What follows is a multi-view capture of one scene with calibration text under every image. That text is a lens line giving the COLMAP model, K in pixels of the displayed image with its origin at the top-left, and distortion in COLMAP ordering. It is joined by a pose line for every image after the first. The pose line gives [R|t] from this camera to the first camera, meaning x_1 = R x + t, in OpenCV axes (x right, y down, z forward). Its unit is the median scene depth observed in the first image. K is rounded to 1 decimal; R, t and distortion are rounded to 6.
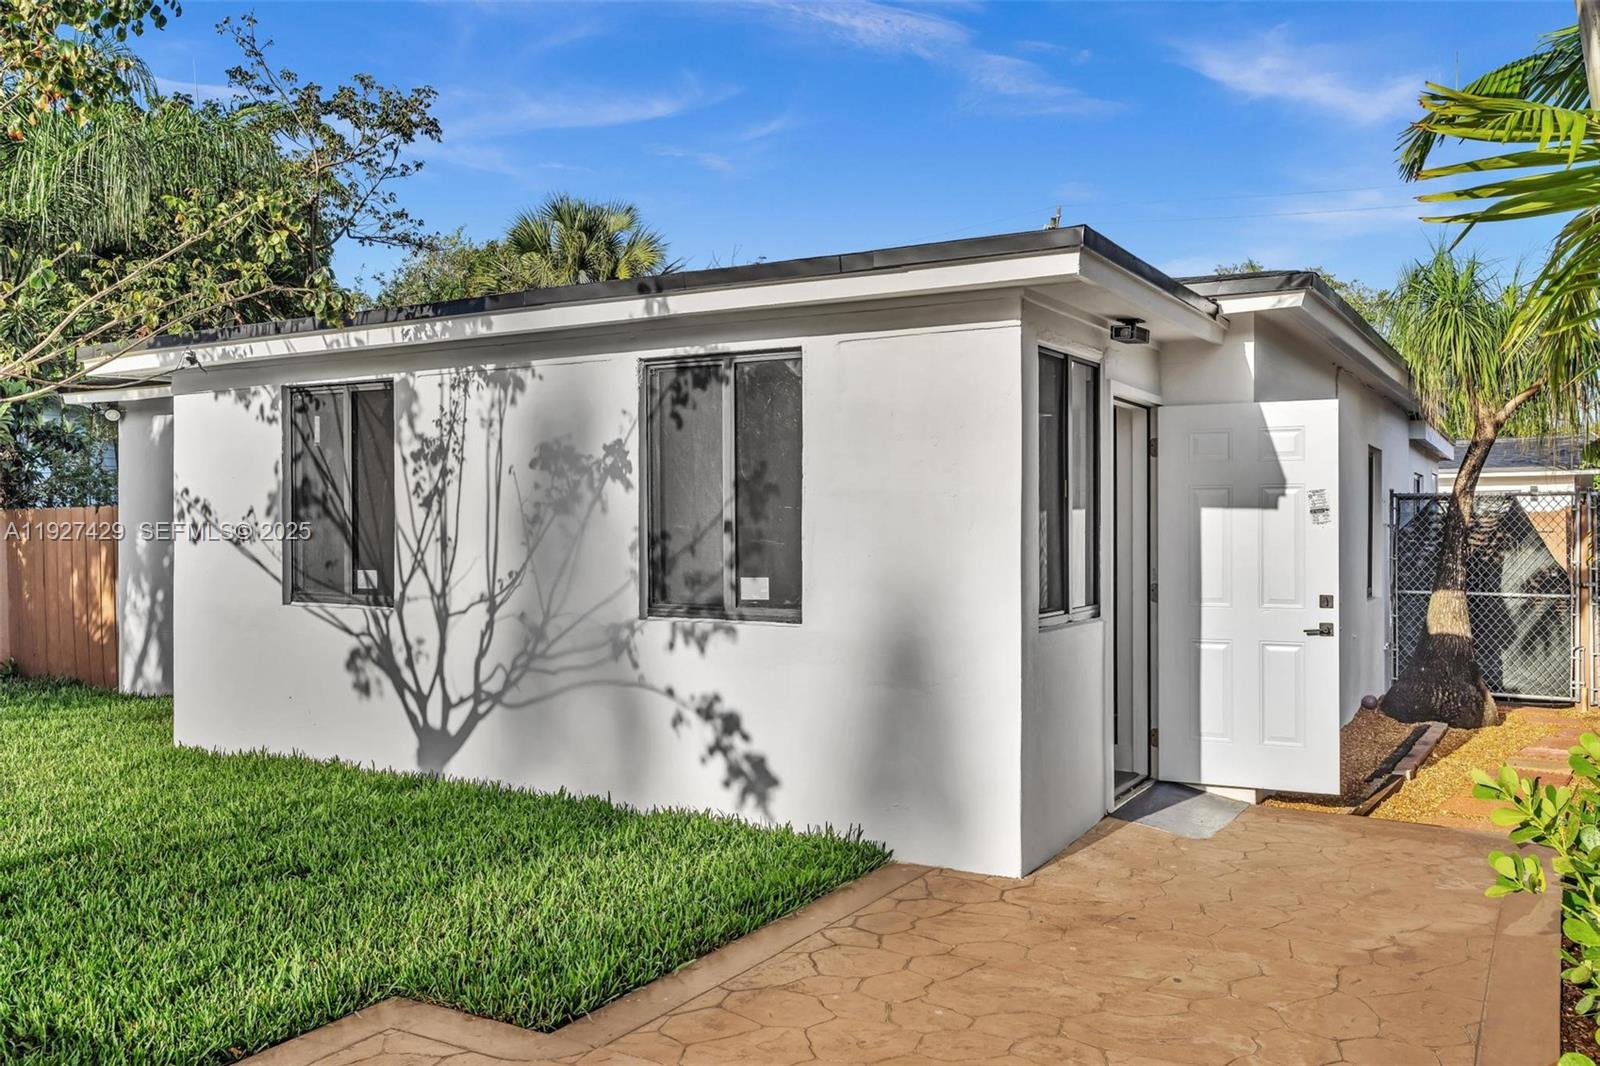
lens RADIAL K [[1306.4, 0, 800.0], [0, 1306.4, 533.0], [0, 0, 1]] dist [-0.006737, 0.000649]
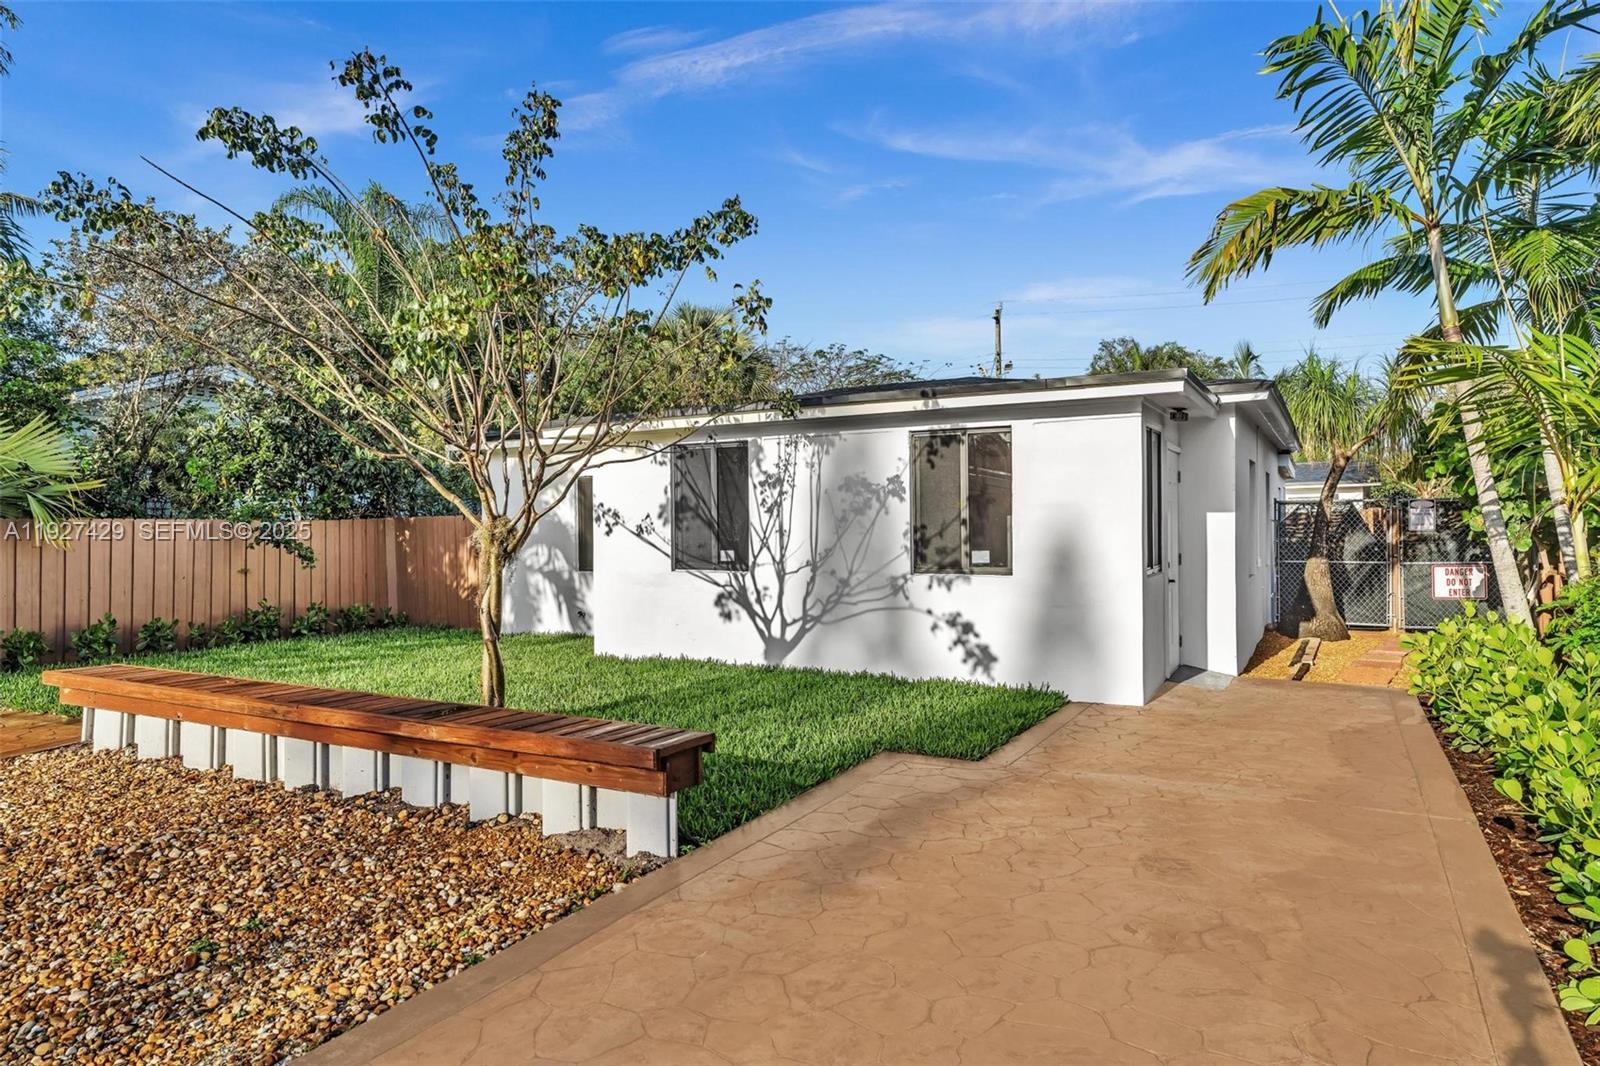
lens RADIAL K [[962.1, 0, 800.0], [0, 962.1, 533.0], [0, 0, 1]] dist [0.001279, 0.000294]
pose [[0.999702, -0.008137, 0.023008, -0.284639], [0.008105, 0.999966, 0.001474, 0.006225], [-0.023019, -0.001287, 0.999734, -0.316923]]
